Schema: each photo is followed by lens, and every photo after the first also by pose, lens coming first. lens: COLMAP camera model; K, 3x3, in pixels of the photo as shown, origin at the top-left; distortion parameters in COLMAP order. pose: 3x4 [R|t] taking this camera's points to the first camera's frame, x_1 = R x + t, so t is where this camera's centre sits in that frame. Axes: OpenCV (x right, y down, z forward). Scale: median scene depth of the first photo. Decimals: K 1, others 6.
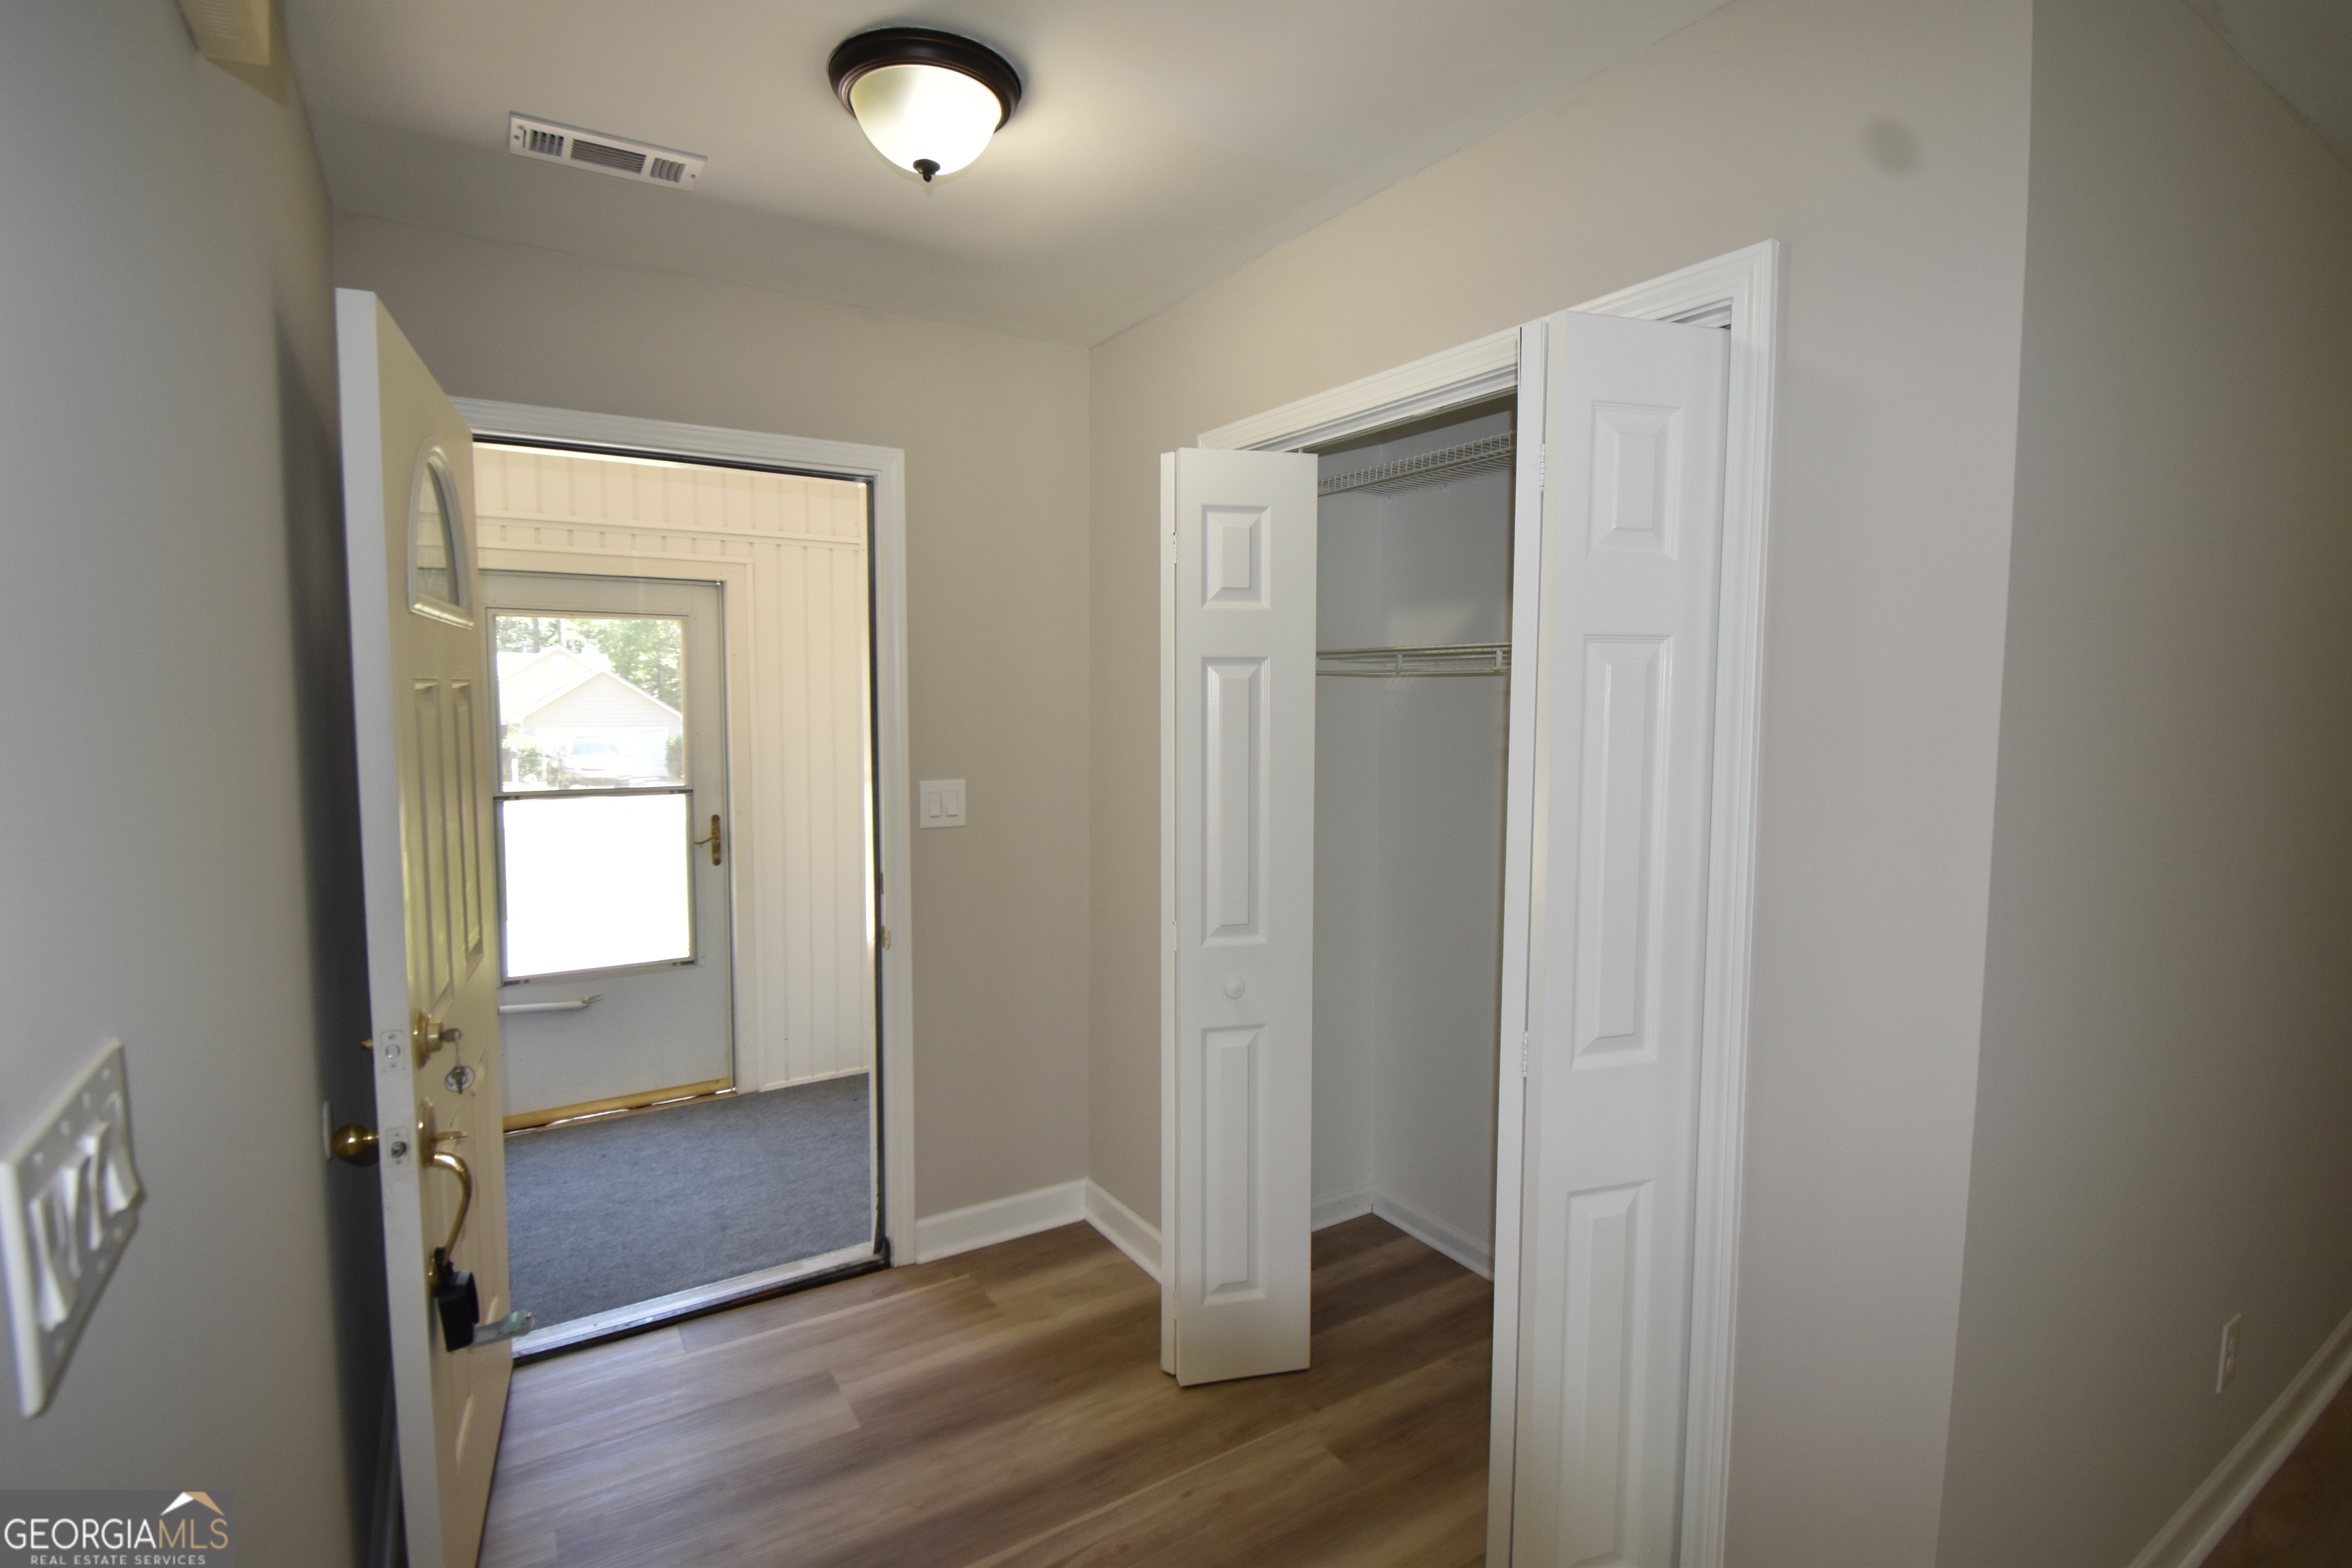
lens RADIAL K [[1107.9, 0, 1176.0], [0, 1107.9, 784.0], [0, 0, 1]] dist [-0.000716, 0.000191]
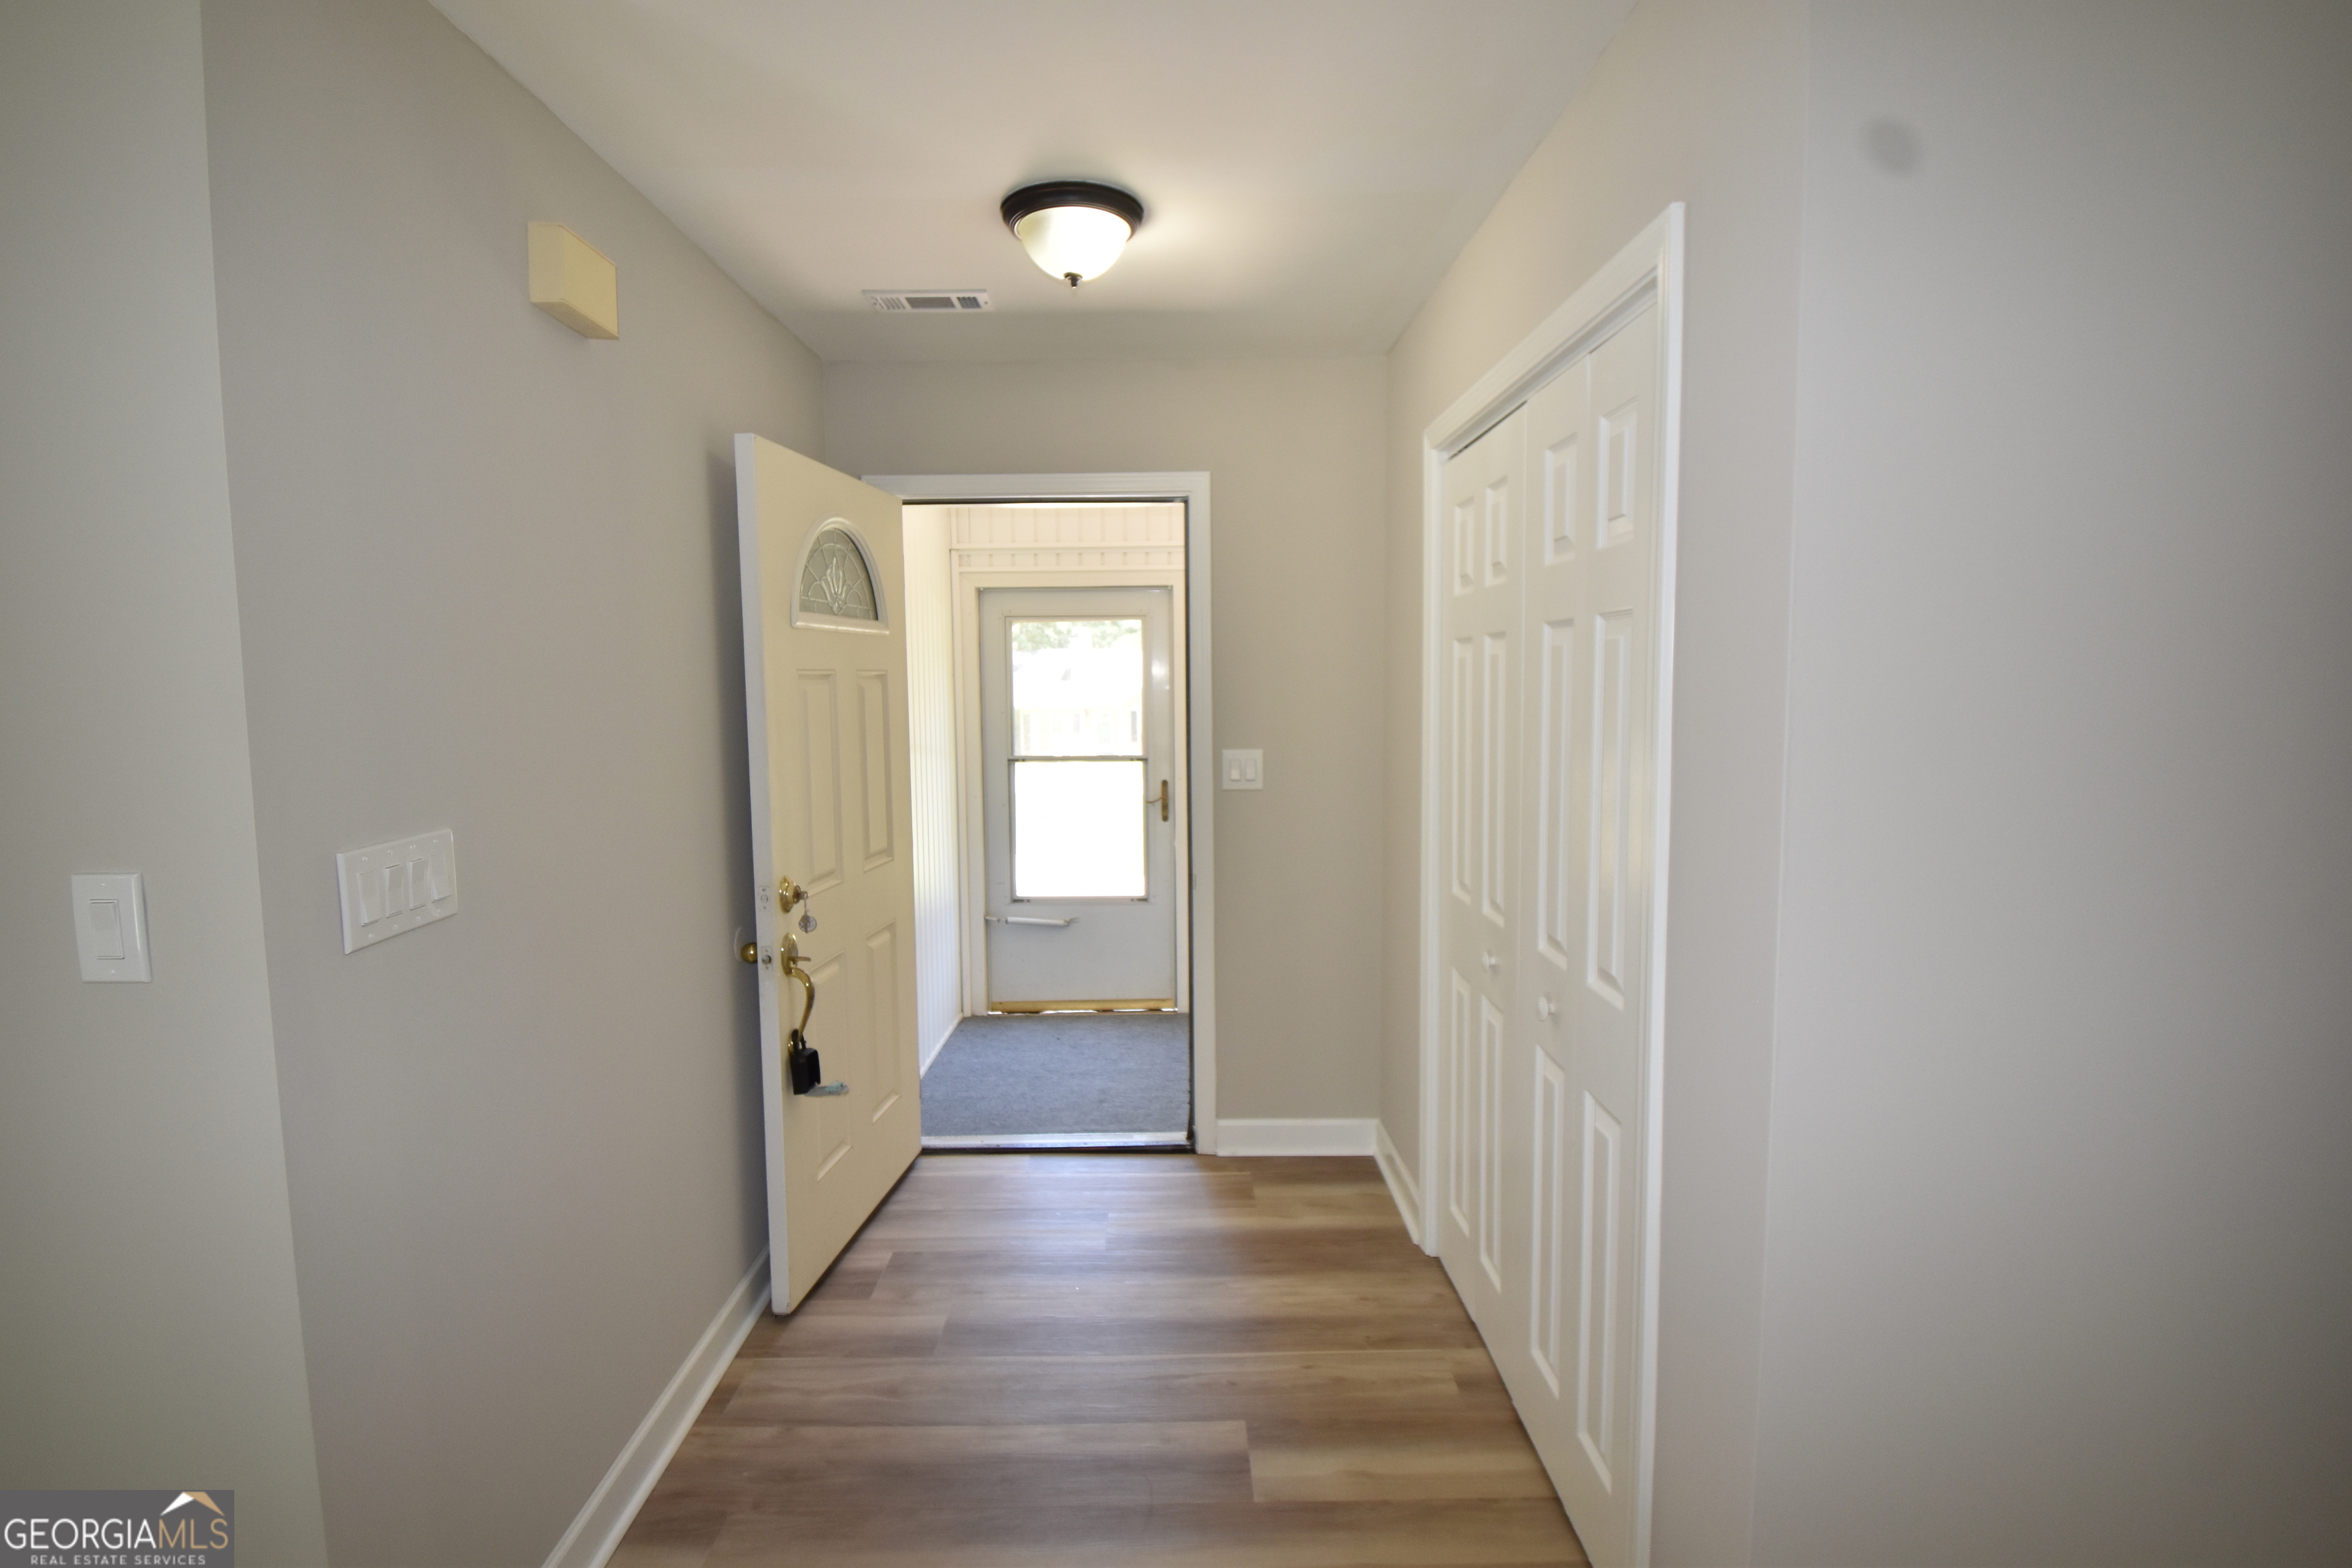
lens RADIAL K [[1107.9, 0, 1176.0], [0, 1107.9, 784.0], [0, 0, 1]] dist [-0.000716, 0.000191]
pose [[0.852793, 0.035882, -0.521016, 0.333932], [-0.029349, 0.999353, 0.020788, 0.010502], [0.521424, -0.002436, 0.853294, -0.037545]]
